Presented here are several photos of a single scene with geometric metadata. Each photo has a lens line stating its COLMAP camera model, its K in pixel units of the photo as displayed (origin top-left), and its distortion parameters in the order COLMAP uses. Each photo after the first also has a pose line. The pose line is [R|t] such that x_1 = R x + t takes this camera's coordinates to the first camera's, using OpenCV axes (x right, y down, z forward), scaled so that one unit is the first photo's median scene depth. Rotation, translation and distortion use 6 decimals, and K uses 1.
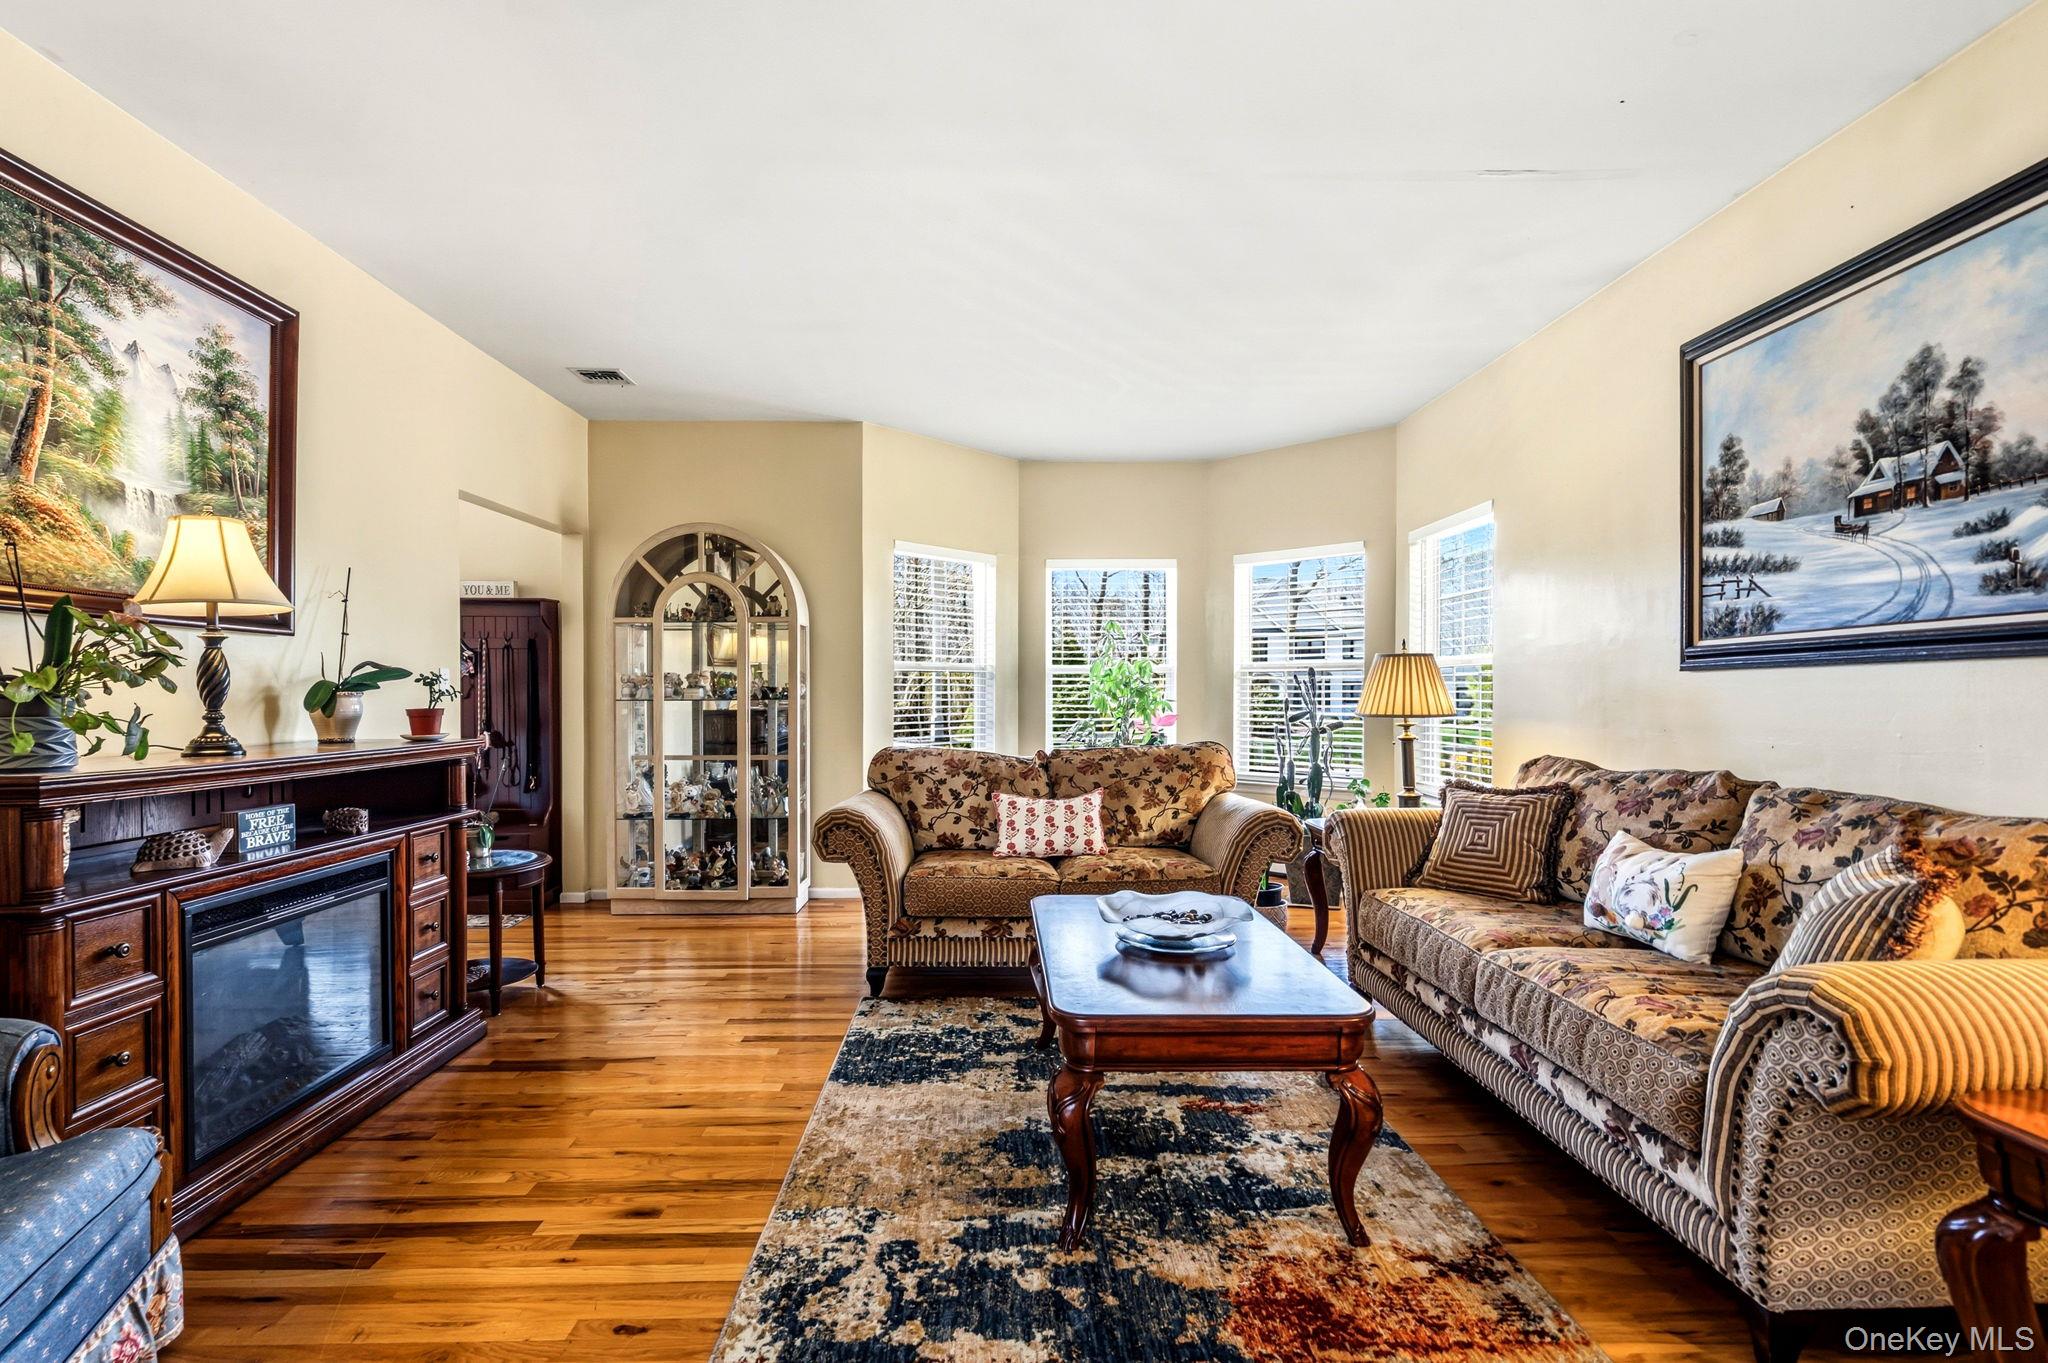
lens RADIAL K [[947.6, 0, 994.1], [0, 947.6, 699.9], [0, 0, 1]] dist [-0.001185, -0.000204]
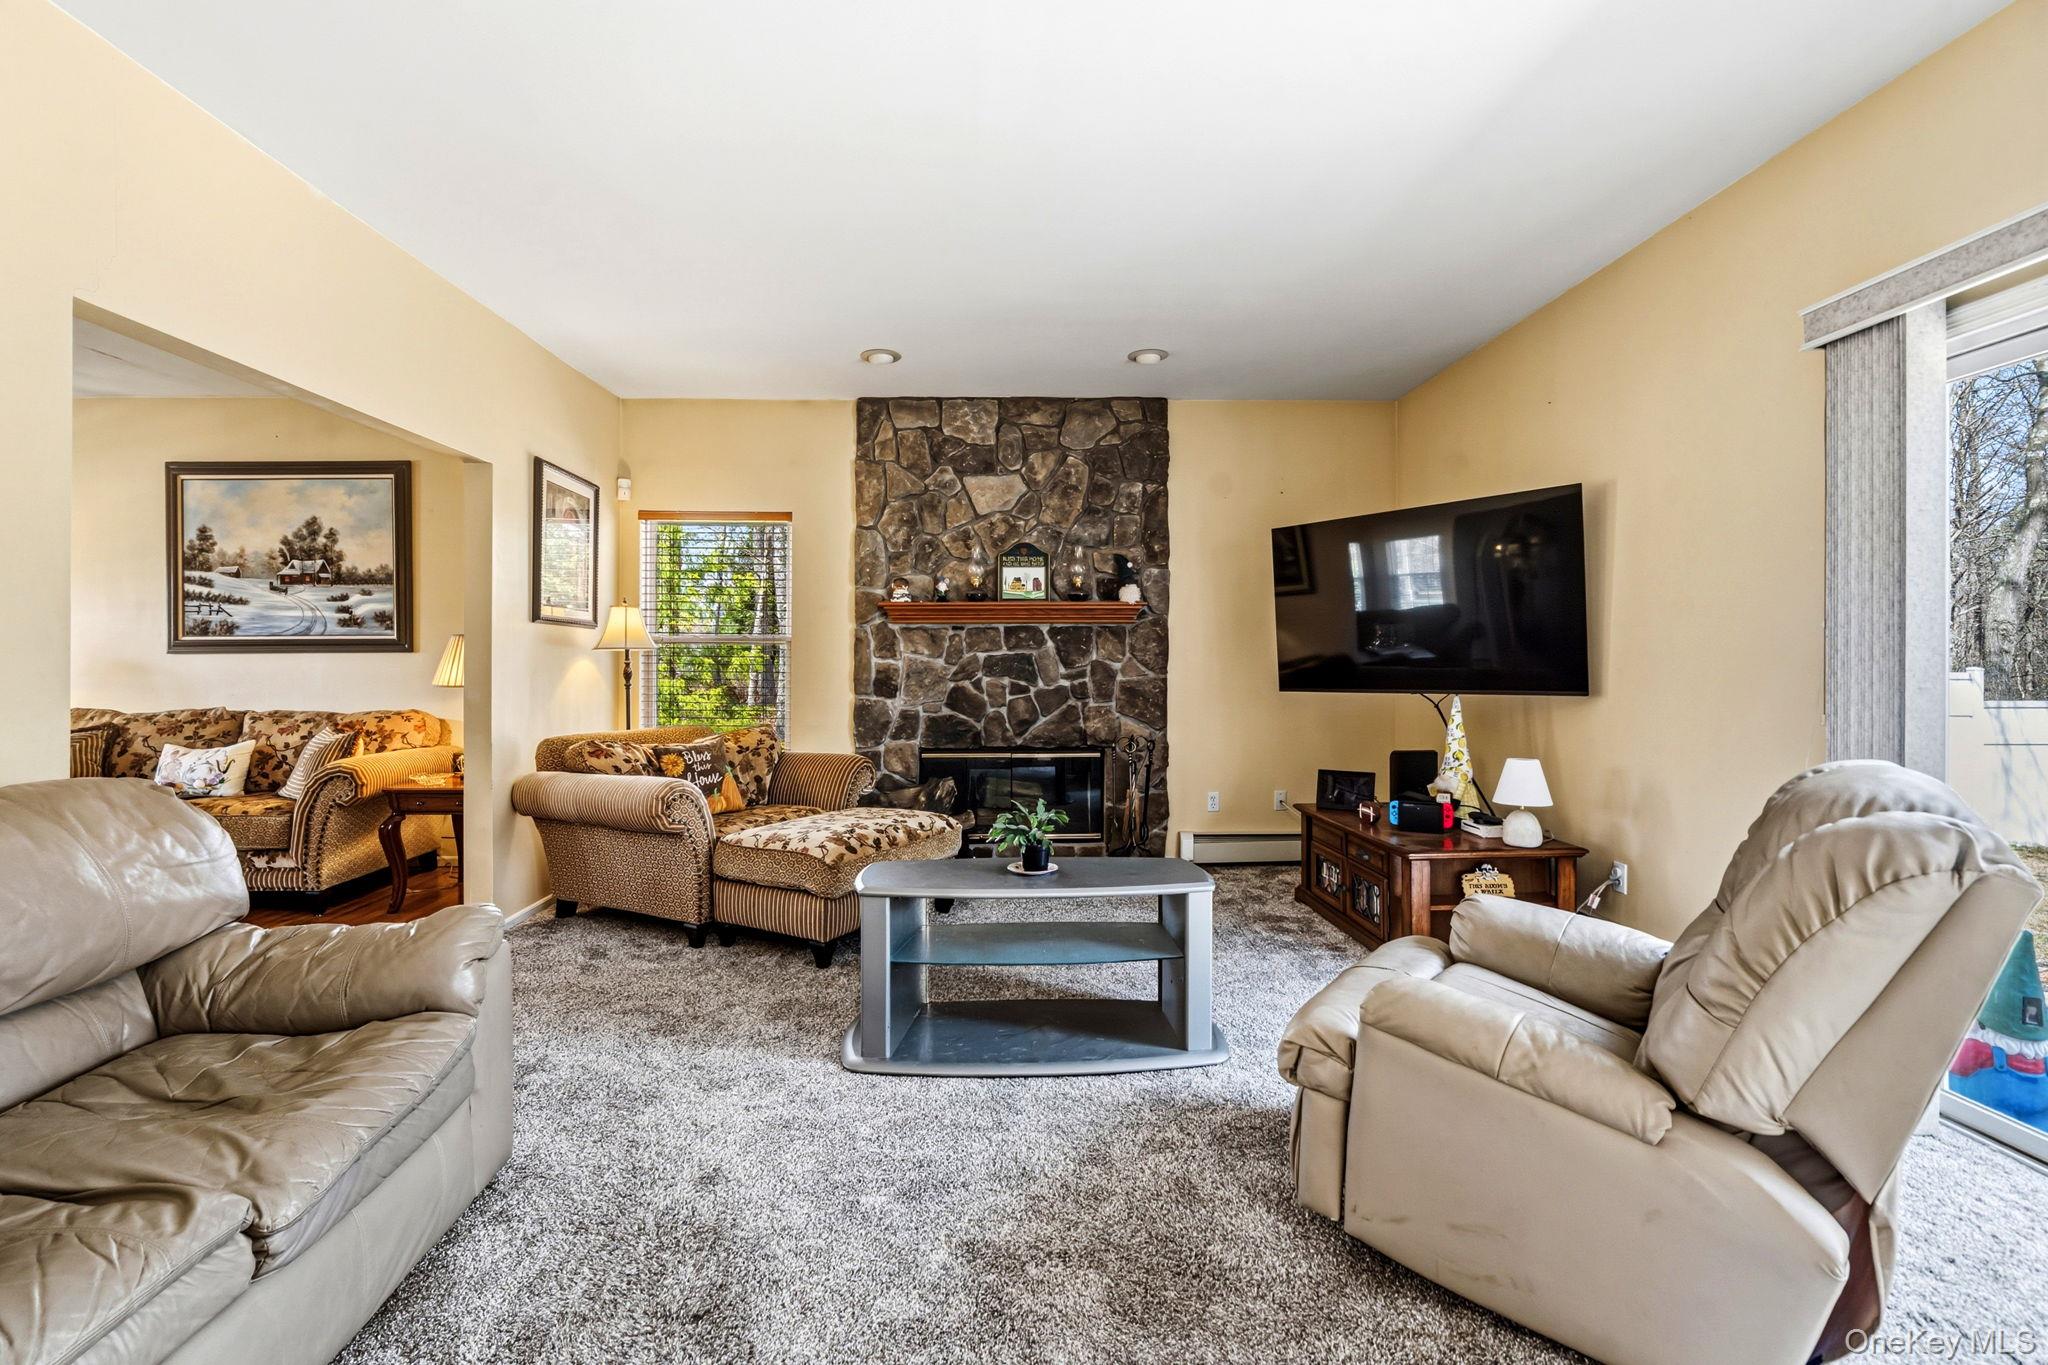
lens RADIAL K [[945.6, 0, 1008.9], [0, 945.6, 666.0], [0, 0, 1]] dist [0.000762, 0.000755]
pose [[-0.004840, 0.002226, 0.999986, -1.280953], [0.007287, 0.999971, -0.002190, 0.008001], [-0.999962, 0.007276, -0.004856, -0.654182]]
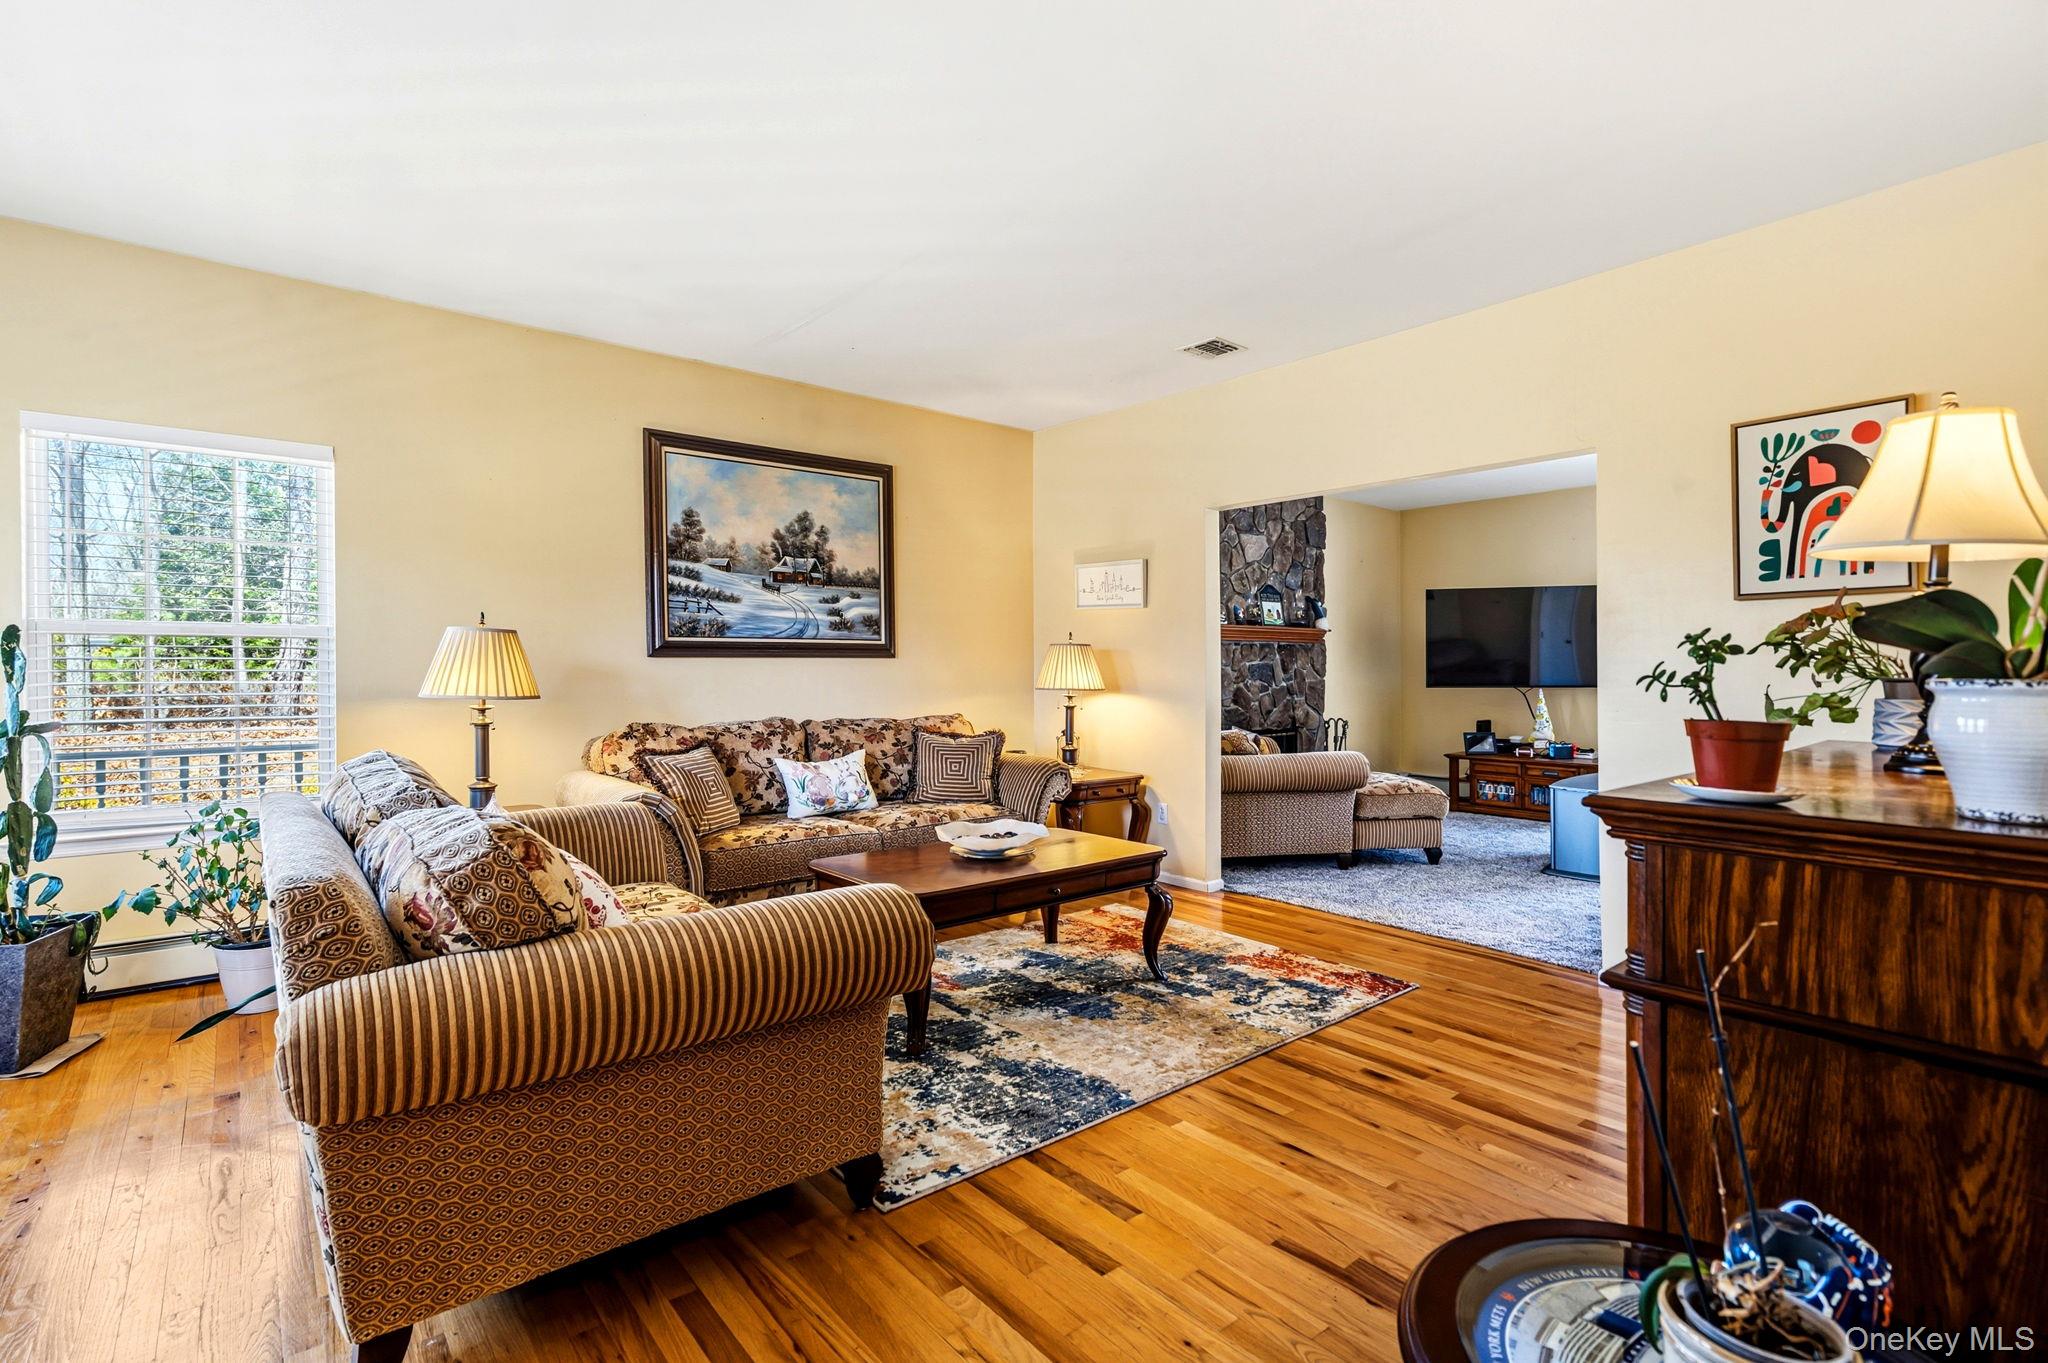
lens RADIAL K [[930.4, 0, 1008.5], [0, 930.4, 653.6], [0, 0, 1]] dist [-0.013212, -0.000050]
pose [[-0.624898, 0.016074, 0.780541, -0.915843], [0.005792, 0.999856, -0.015953, -0.013341], [-0.780685, -0.005448, -0.624901, 1.895430]]
